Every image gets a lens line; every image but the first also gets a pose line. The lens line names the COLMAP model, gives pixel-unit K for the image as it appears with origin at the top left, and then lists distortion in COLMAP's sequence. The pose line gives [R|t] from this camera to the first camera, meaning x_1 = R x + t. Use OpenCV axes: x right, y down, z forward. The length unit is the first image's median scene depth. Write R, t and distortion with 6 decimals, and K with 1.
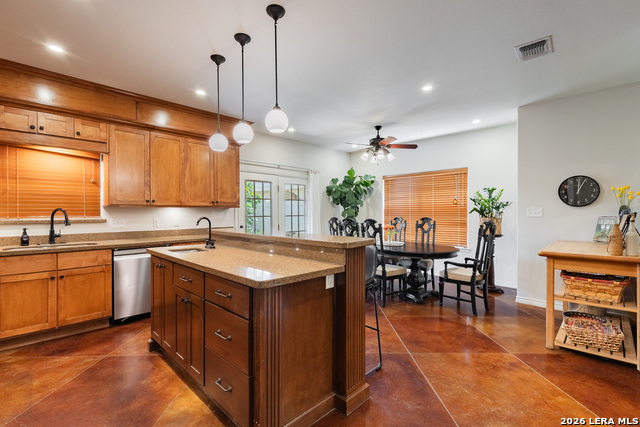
lens RADIAL K [[293.2, 0, 320.0], [0, 293.2, 213.5], [0, 0, 1]] dist [0.015435, -0.005184]
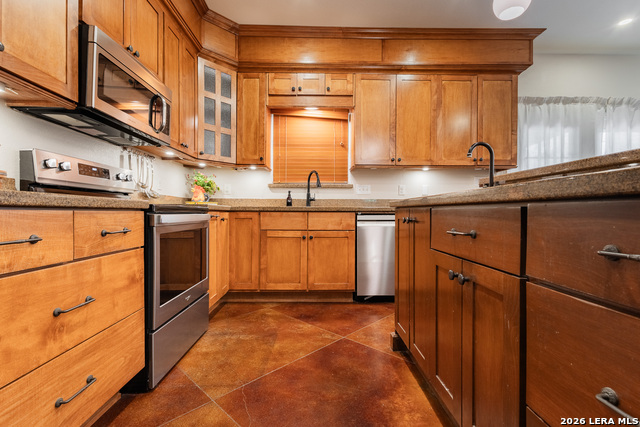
lens RADIAL K [[293.2, 0, 320.0], [0, 293.2, 213.5], [0, 0, 1]] dist [0.015435, -0.005184]
pose [[0.712522, 0.006924, -0.701616, -0.177978], [-0.007609, 0.999969, 0.002141, 0.120712], [0.701609, 0.003814, 0.712552, 0.316580]]
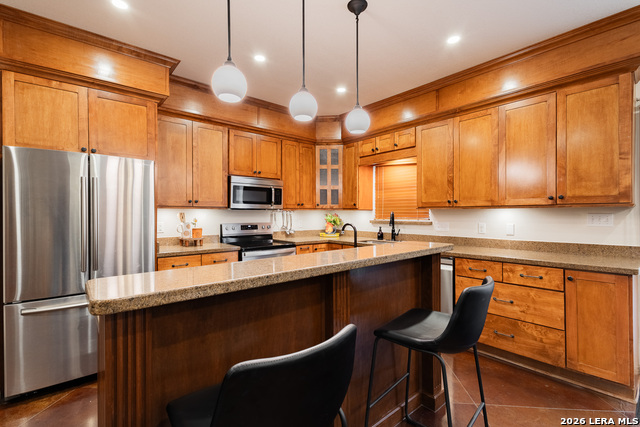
lens RADIAL K [[293.2, 0, 320.0], [0, 293.2, 213.5], [0, 0, 1]] dist [0.015435, -0.005184]
pose [[-0.091368, 0.004935, -0.995805, 0.321529], [-0.002372, 0.999984, 0.005173, -0.014165], [0.995814, 0.002835, -0.091355, 0.807172]]
